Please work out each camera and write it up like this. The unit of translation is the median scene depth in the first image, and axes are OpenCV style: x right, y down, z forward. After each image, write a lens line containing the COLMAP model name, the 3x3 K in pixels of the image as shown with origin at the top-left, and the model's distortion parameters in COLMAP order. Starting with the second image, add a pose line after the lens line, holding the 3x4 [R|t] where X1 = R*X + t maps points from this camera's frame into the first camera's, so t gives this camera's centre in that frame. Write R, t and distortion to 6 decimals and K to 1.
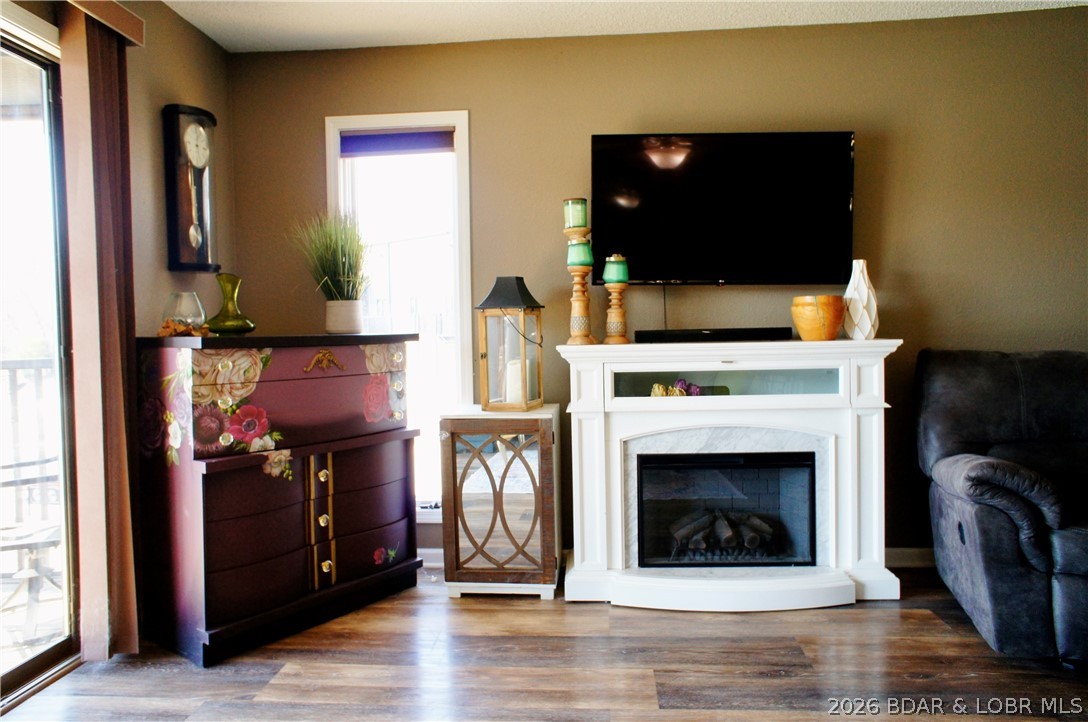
lens RADIAL K [[747.8, 0, 550.7], [0, 747.8, 354.7], [0, 0, 1]] dist [-0.071371, 0.093190]
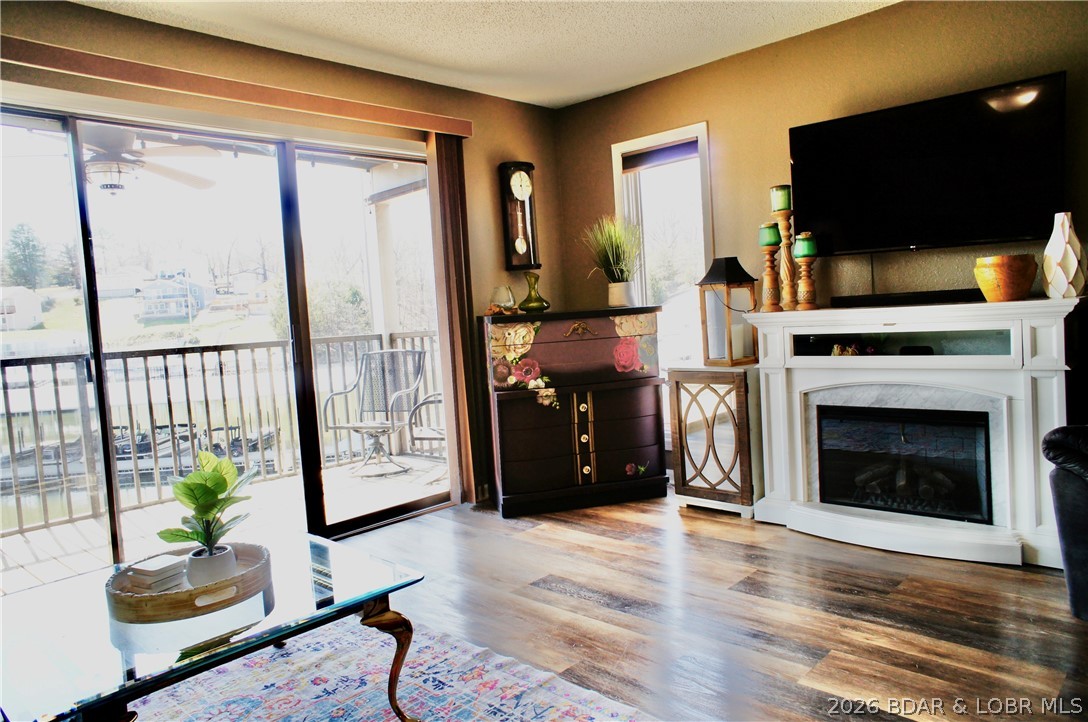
lens RADIAL K [[747.8, 0, 543.8], [0, 747.8, 362.1], [0, 0, 1]] dist [-0.071371, 0.093190]
pose [[0.764932, 0.015904, -0.643915, 0.536276], [0.029076, 0.997823, 0.059186, -0.014135], [0.643454, -0.063996, 0.762805, -0.150045]]
